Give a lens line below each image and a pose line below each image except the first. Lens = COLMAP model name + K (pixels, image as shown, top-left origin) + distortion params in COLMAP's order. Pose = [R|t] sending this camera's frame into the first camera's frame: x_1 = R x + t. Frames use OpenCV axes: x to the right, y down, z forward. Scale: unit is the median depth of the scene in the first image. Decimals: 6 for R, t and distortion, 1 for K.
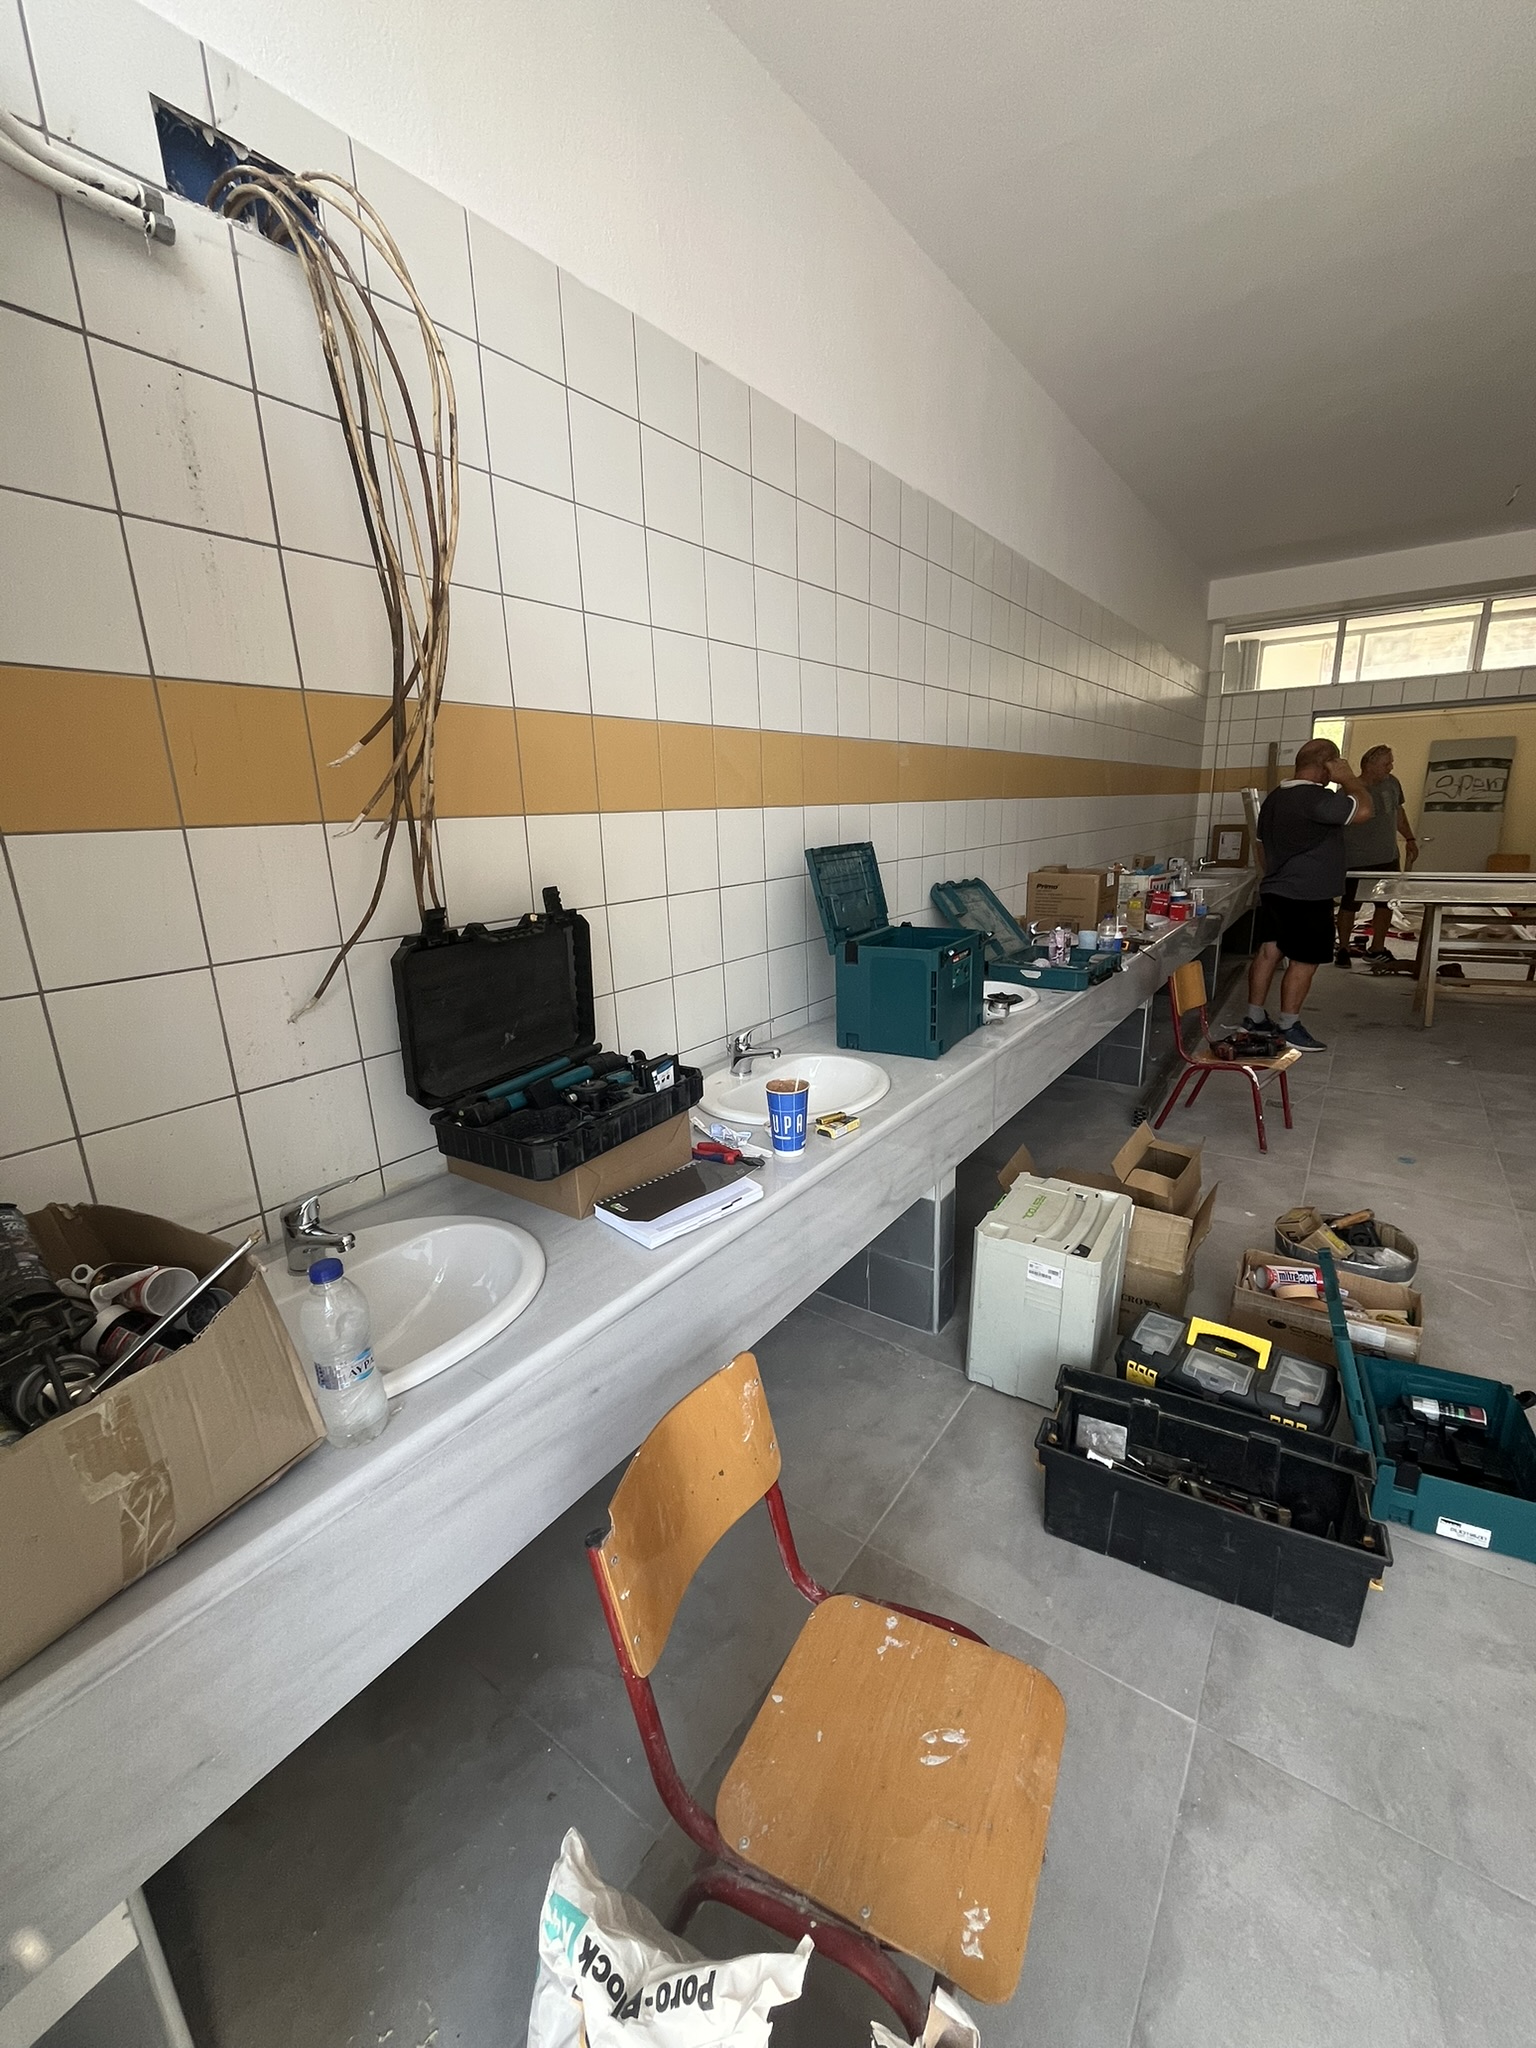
lens RADIAL K [[829.6, 0, 768.0], [0, 829.6, 1024.0], [0, 0, 1]] dist [-0.001212, -0.000407]
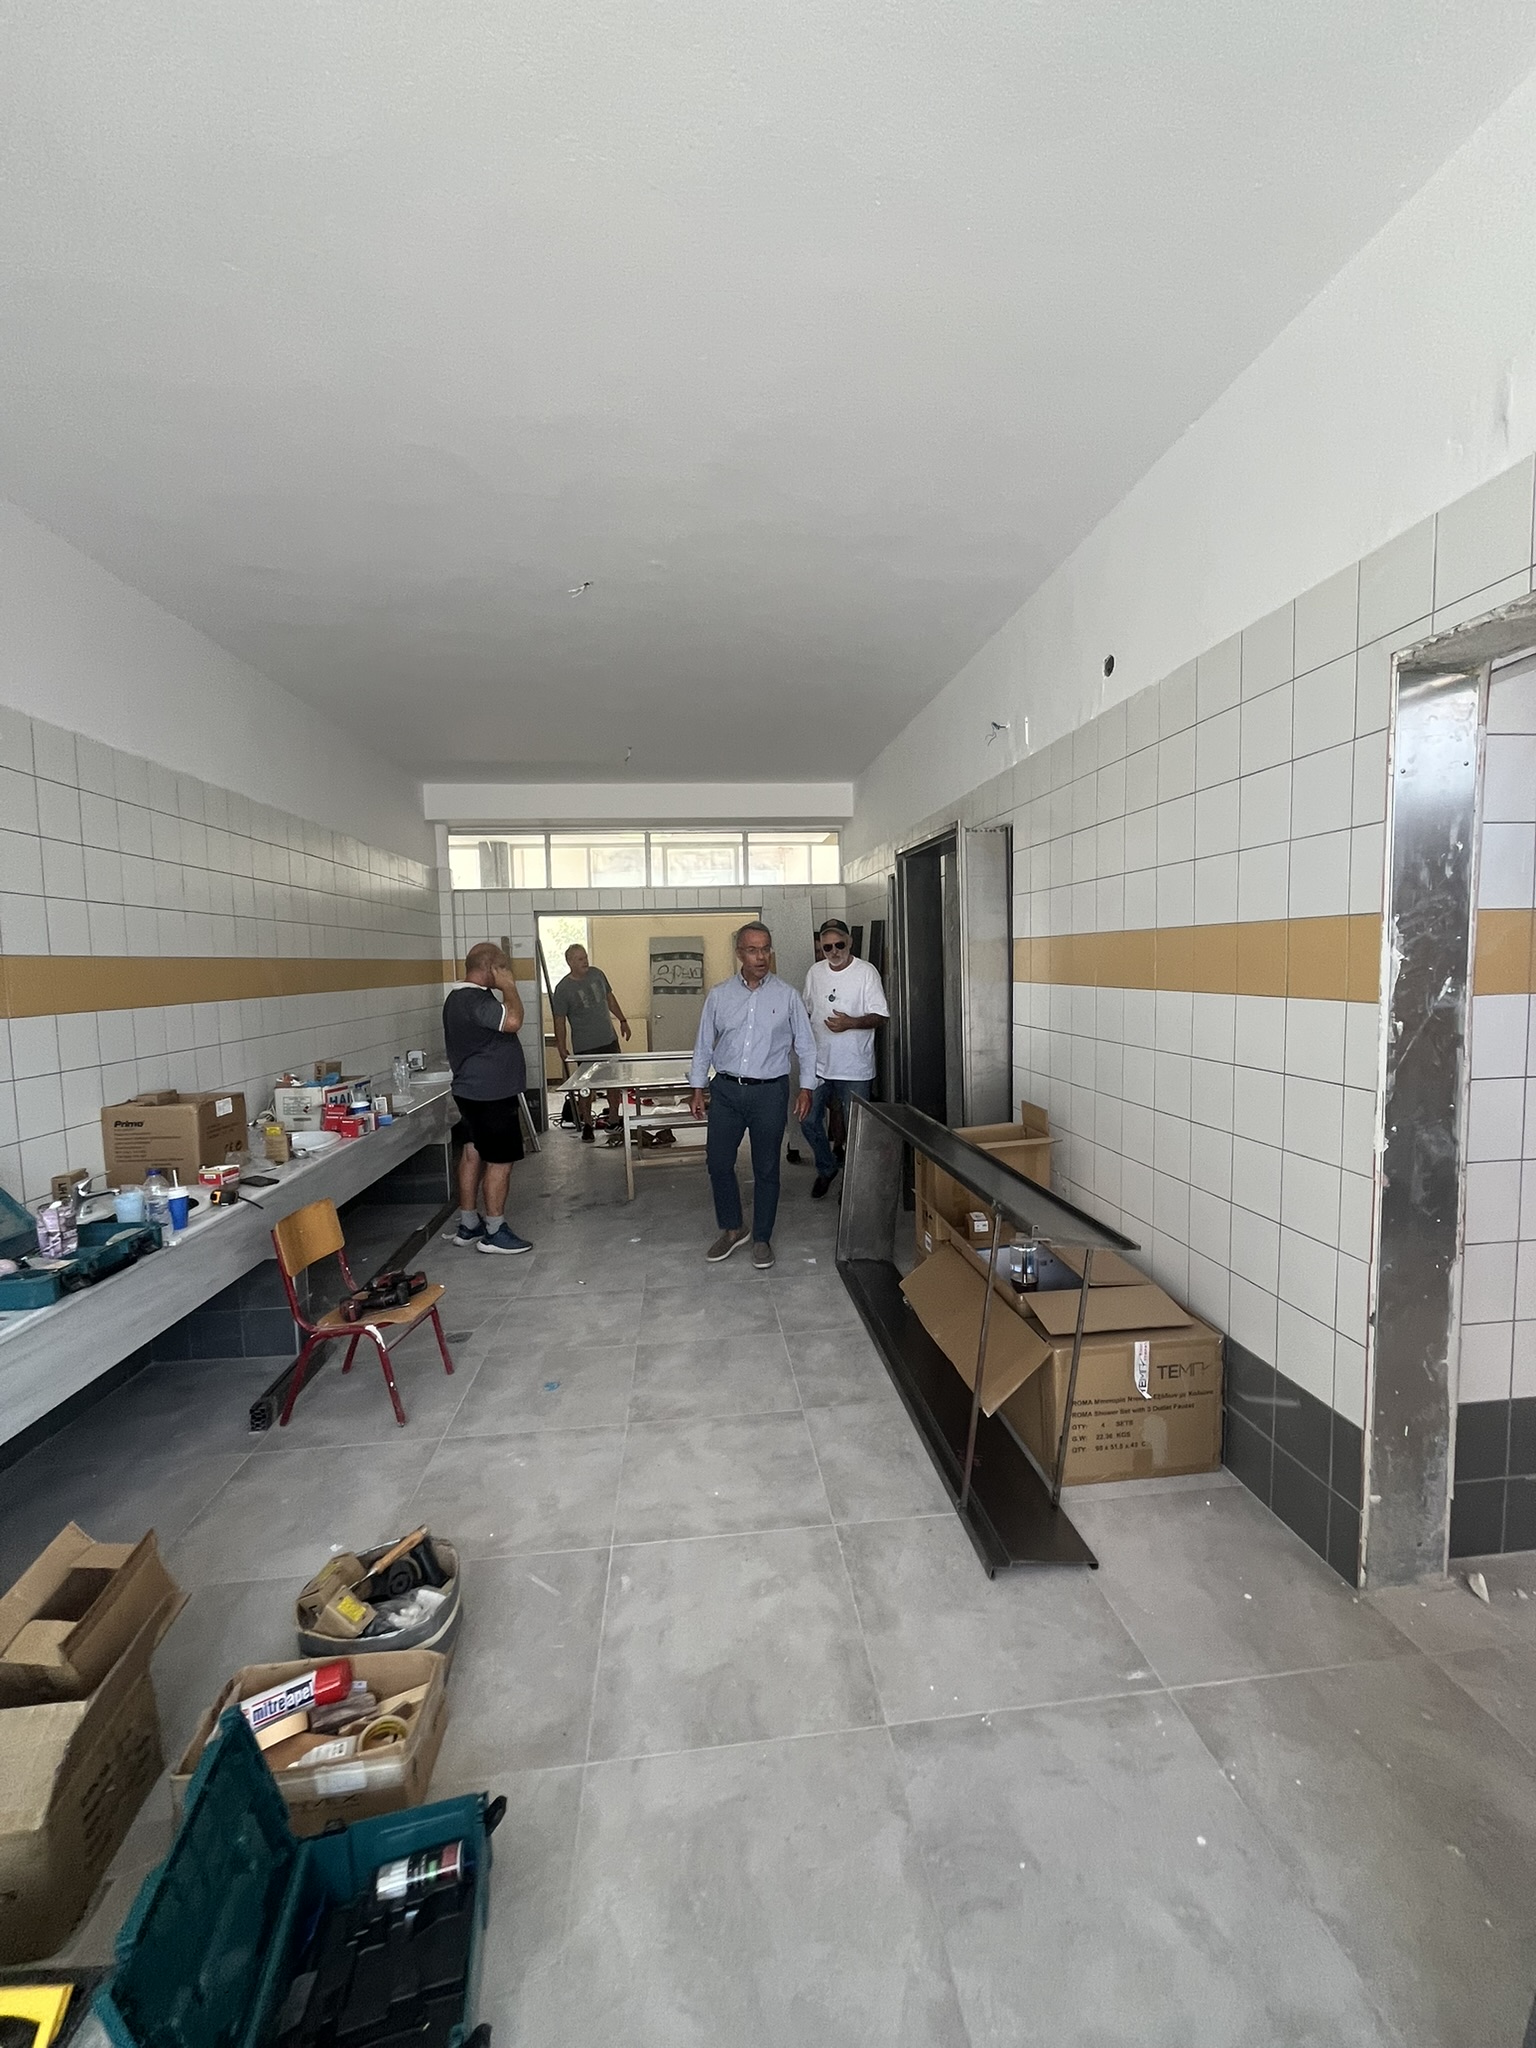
lens RADIAL K [[829.6, 0, 768.0], [0, 829.6, 1024.0], [0, 0, 1]] dist [-0.001212, -0.000407]
pose [[0.750755, -0.034960, 0.659655, 0.244528], [0.164568, 0.977012, -0.135516, -0.049090], [-0.639753, 0.210297, 0.739250, 0.040092]]
